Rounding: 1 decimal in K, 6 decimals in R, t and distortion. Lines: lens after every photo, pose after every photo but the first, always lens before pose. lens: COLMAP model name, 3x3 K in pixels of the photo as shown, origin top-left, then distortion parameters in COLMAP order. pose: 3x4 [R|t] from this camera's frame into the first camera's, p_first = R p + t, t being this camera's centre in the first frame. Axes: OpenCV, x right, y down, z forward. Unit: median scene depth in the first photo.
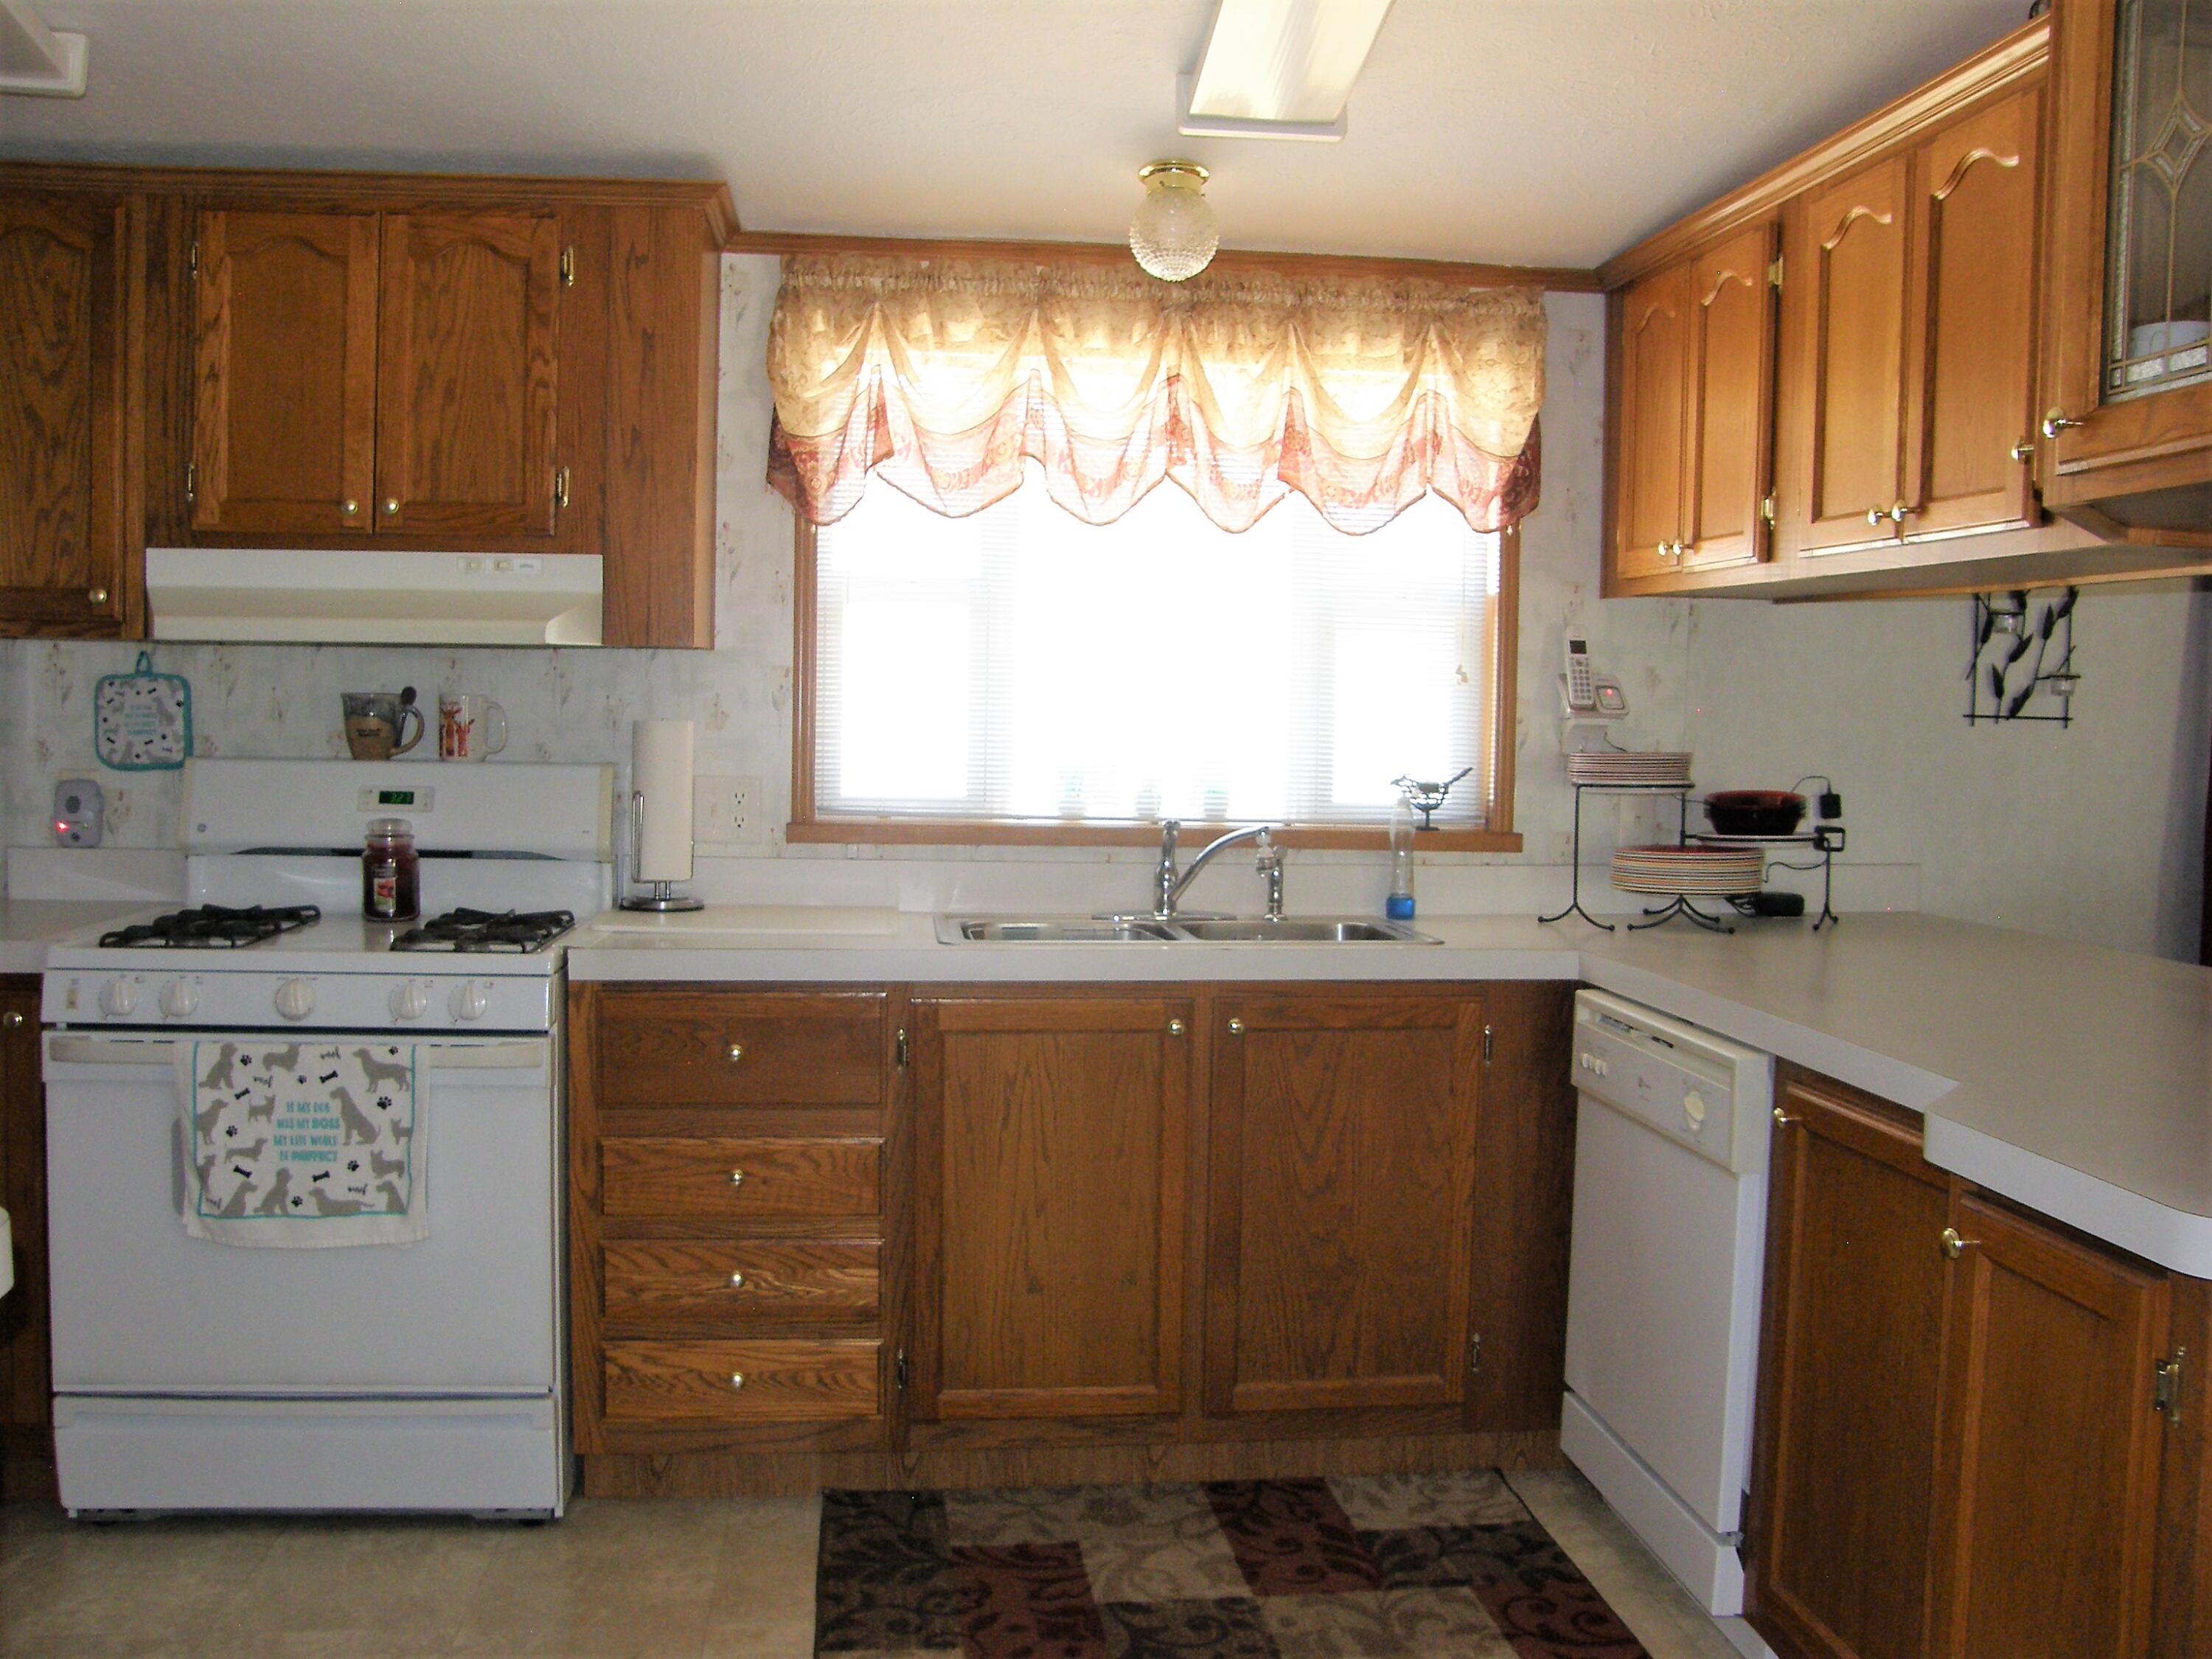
lens RADIAL K [[1907.6, 0, 1112.3], [0, 1907.6, 841.1], [0, 0, 1]] dist [-0.163170, 0.141014]
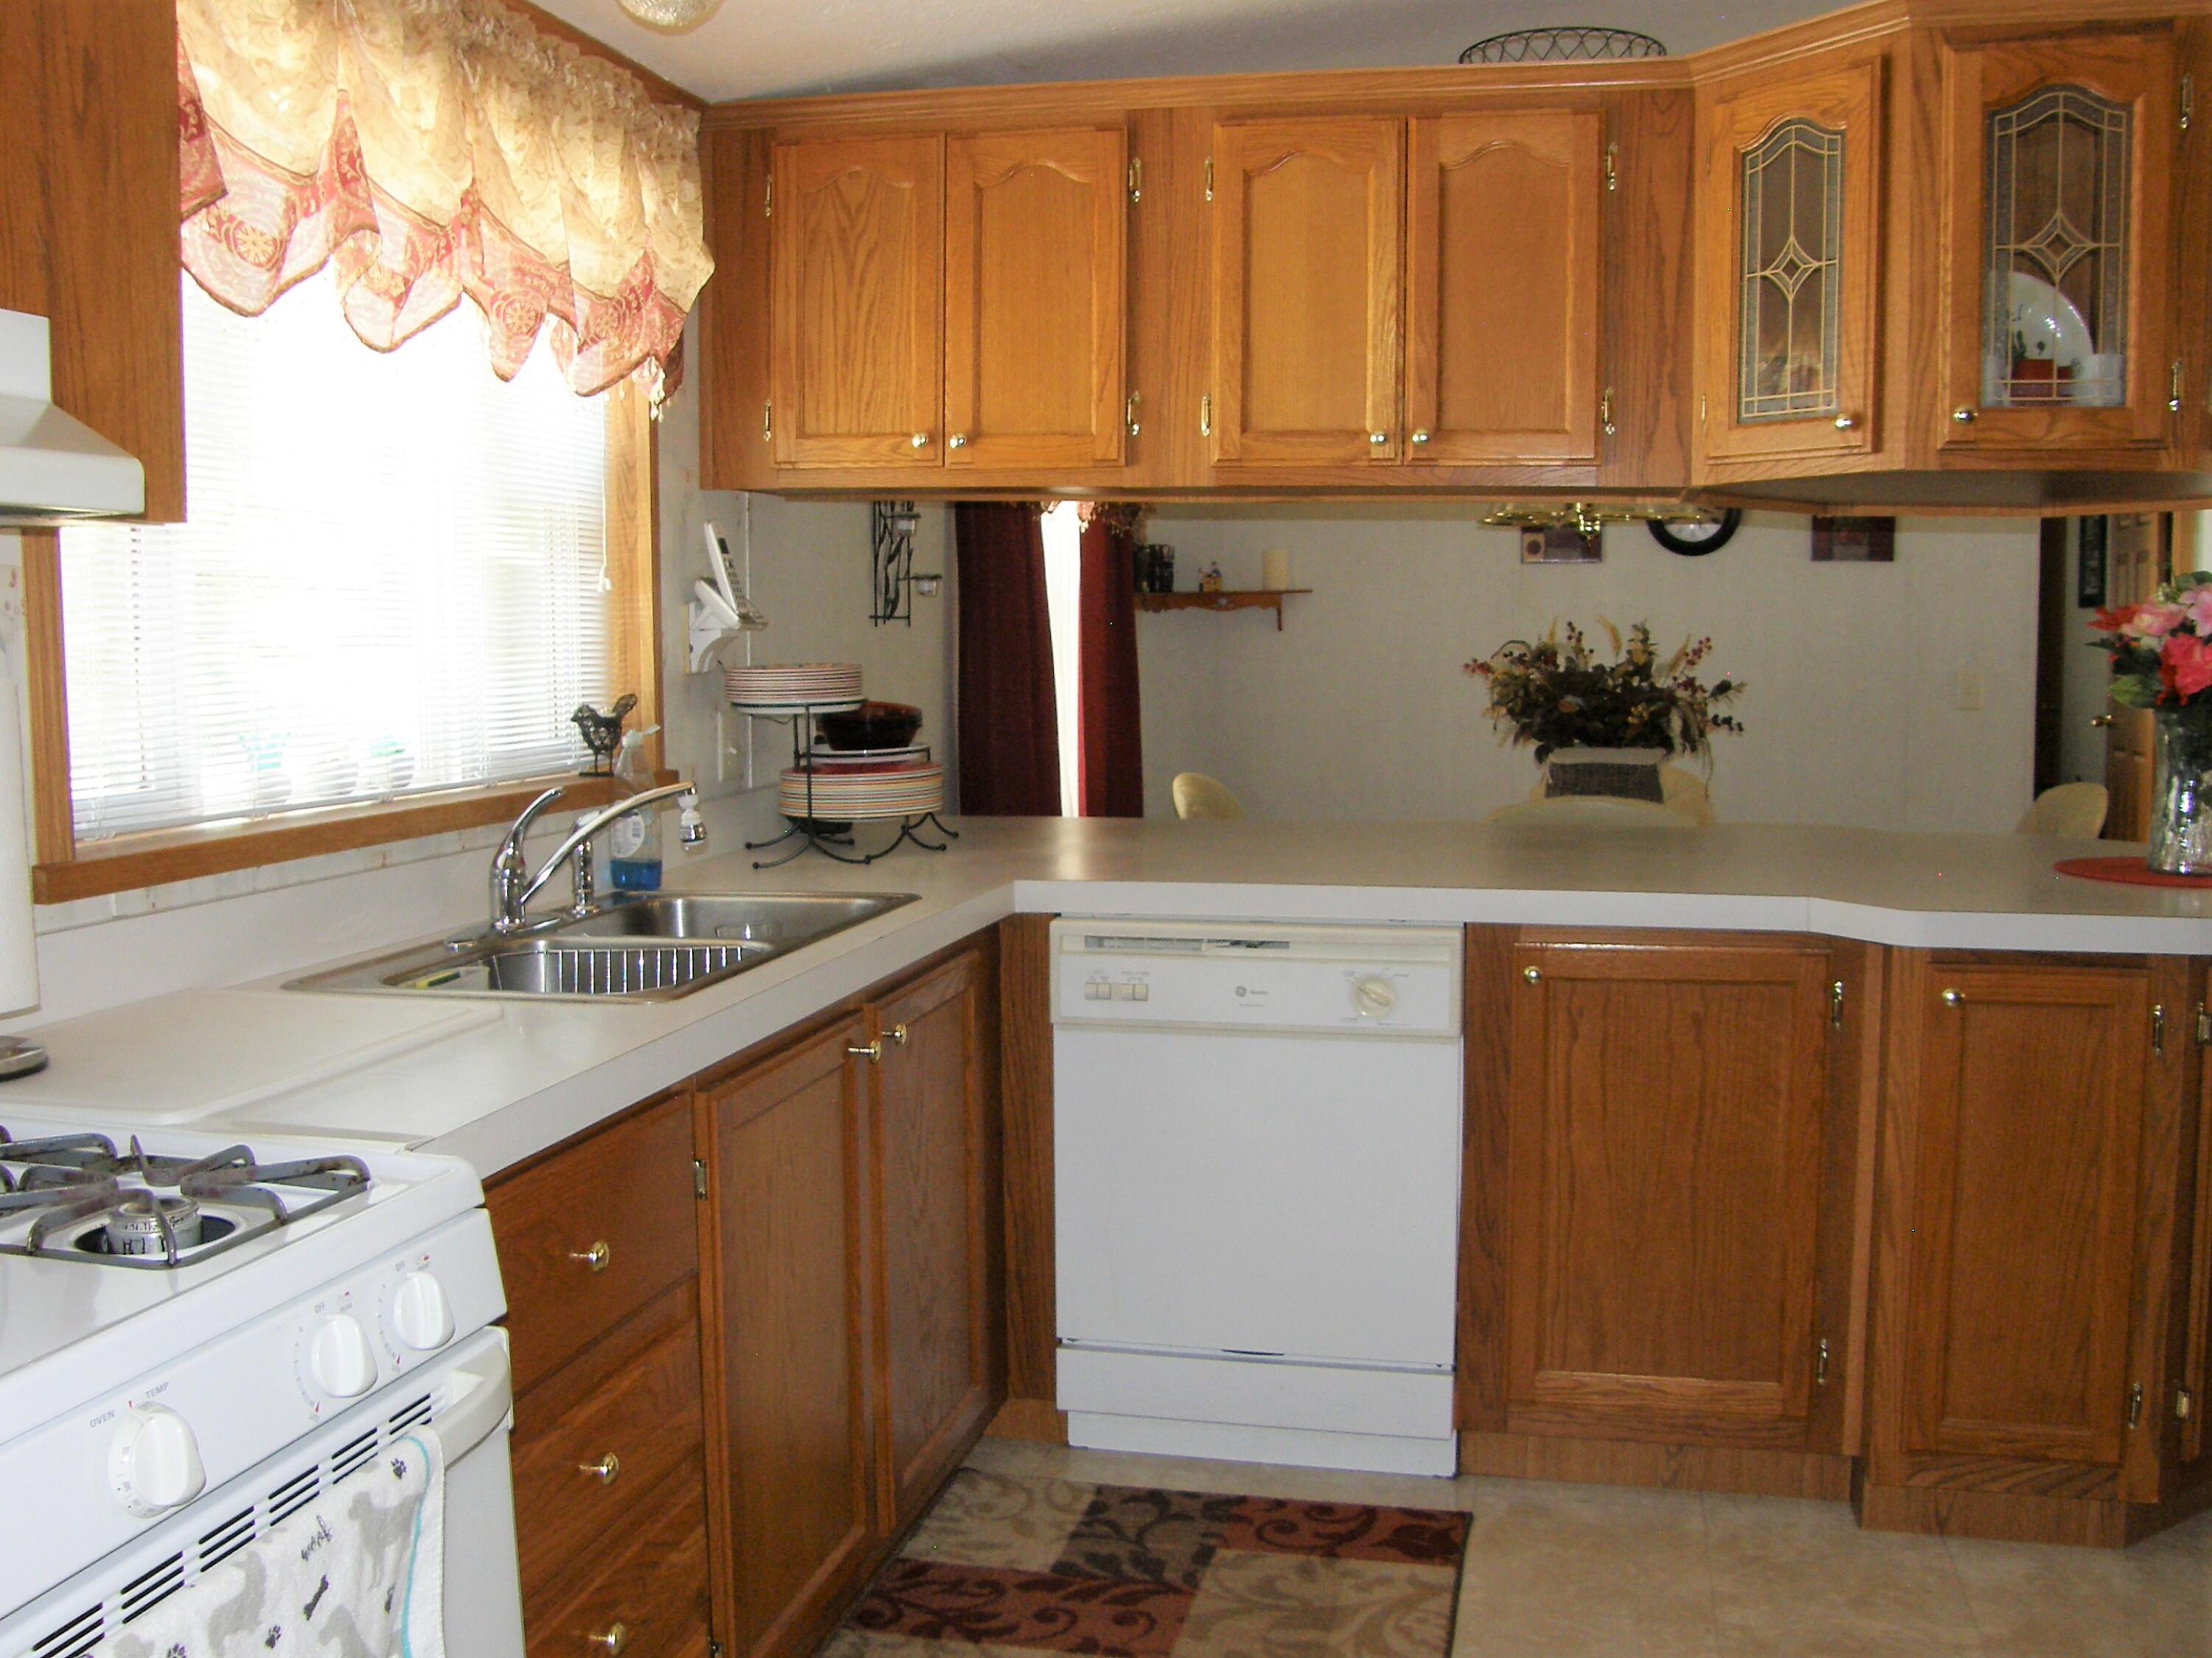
lens RADIAL K [[2042.4, 0, 1089.5], [0, 2042.4, 848.2], [0, 0, 1]] dist [-0.111341, 0.000000]
pose [[0.327394, -0.120011, 0.937236, -0.674522], [0.072292, 0.992175, 0.101793, -0.057110], [-0.942118, 0.034428, 0.333508, 0.632876]]
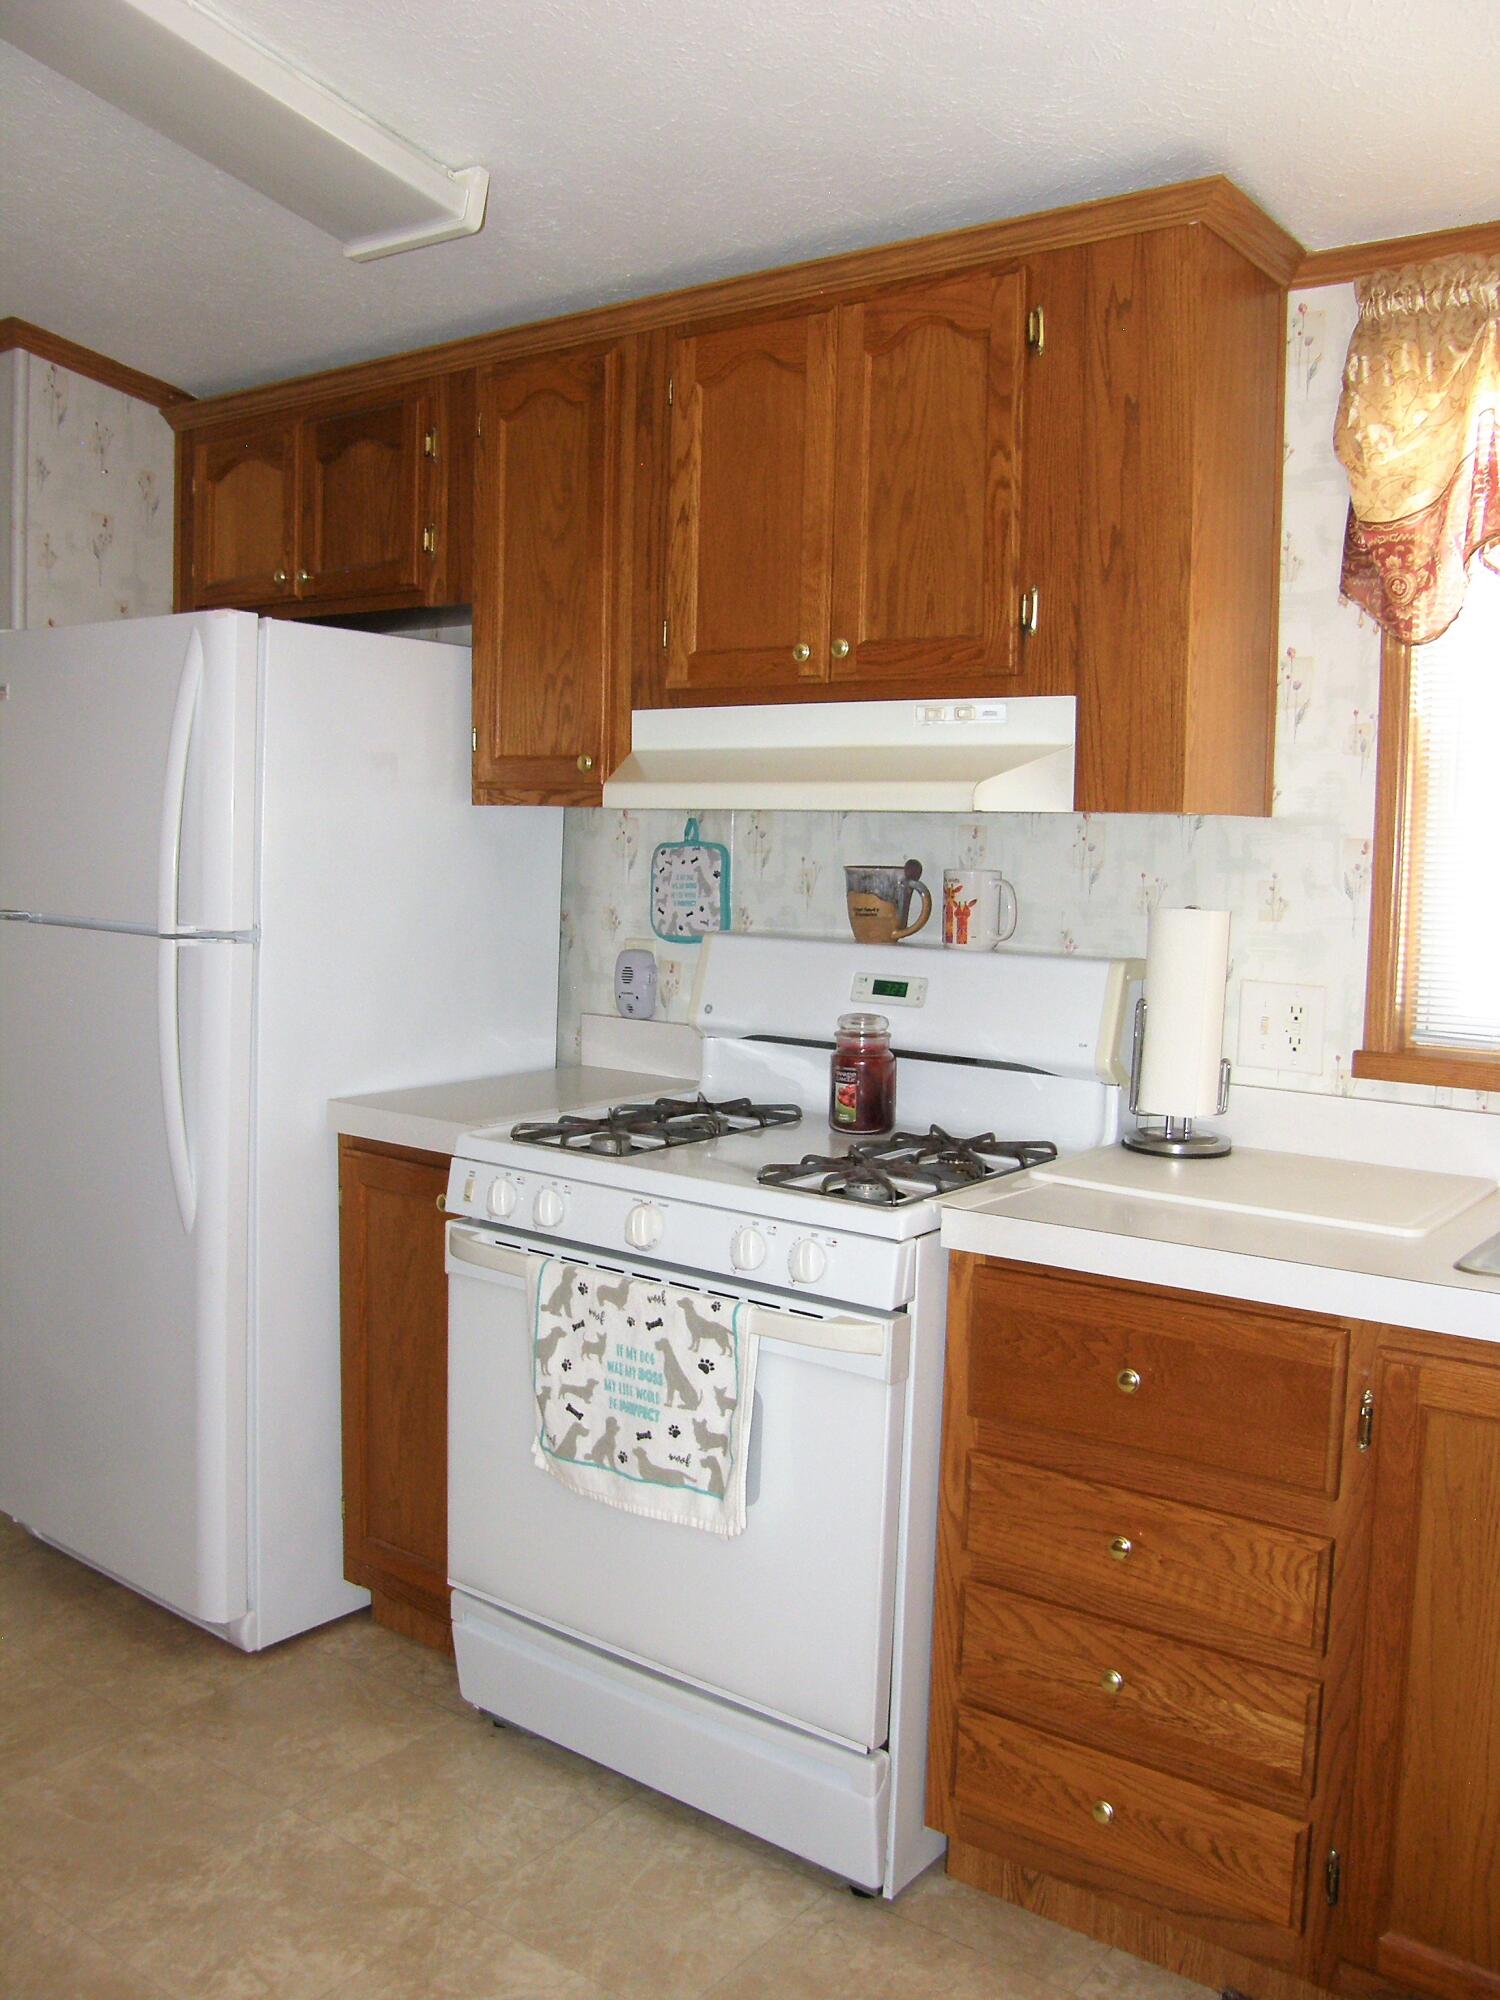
lens RADIAL K [[1724.8, 0, 746.5], [0, 1724.8, 994.9], [0, 0, 1]] dist [-0.163170, 0.141014]
pose [[0.724172, 0.060100, -0.686995, 0.126605], [-0.052954, 0.998100, 0.031496, -0.046111], [0.687583, 0.013571, 0.725979, 0.413516]]
